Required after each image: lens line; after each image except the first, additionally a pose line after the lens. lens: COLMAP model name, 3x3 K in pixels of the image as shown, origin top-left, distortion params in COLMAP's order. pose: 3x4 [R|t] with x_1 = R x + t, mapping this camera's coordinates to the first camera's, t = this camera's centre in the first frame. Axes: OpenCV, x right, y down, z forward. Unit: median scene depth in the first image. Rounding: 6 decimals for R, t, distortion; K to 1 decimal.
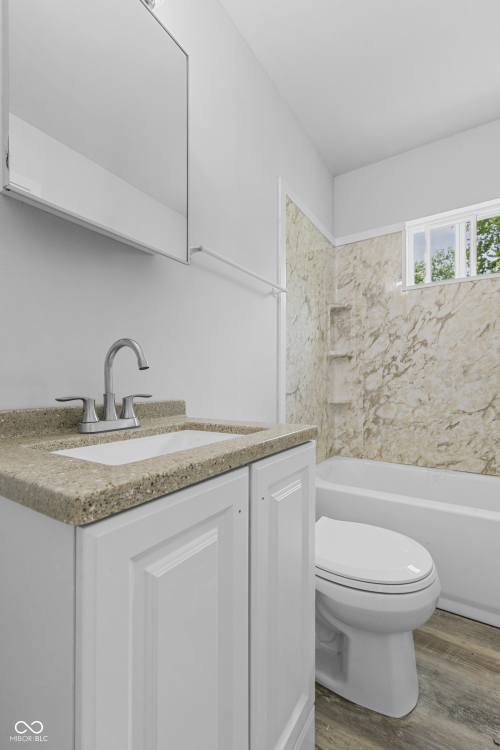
lens RADIAL K [[329.2, 0, 249.2], [0, 329.2, 379.4], [0, 0, 1]] dist [0.007697, -0.000902]
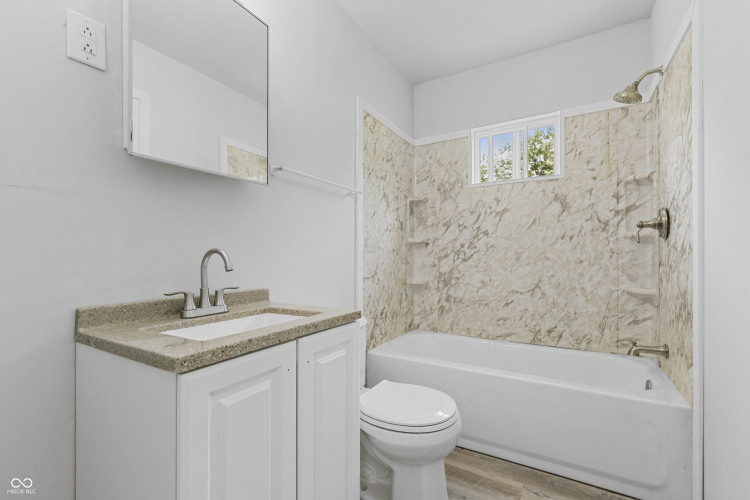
lens RADIAL K [[329.2, 0, 376.3], [0, 329.2, 252.0], [0, 0, 1]] dist [0.007697, -0.000902]
pose [[0.998783, -0.000418, 0.049310, 0.097603], [0.000598, 0.999993, -0.003640, -0.045316], [-0.049308, 0.003665, 0.998777, -0.177175]]
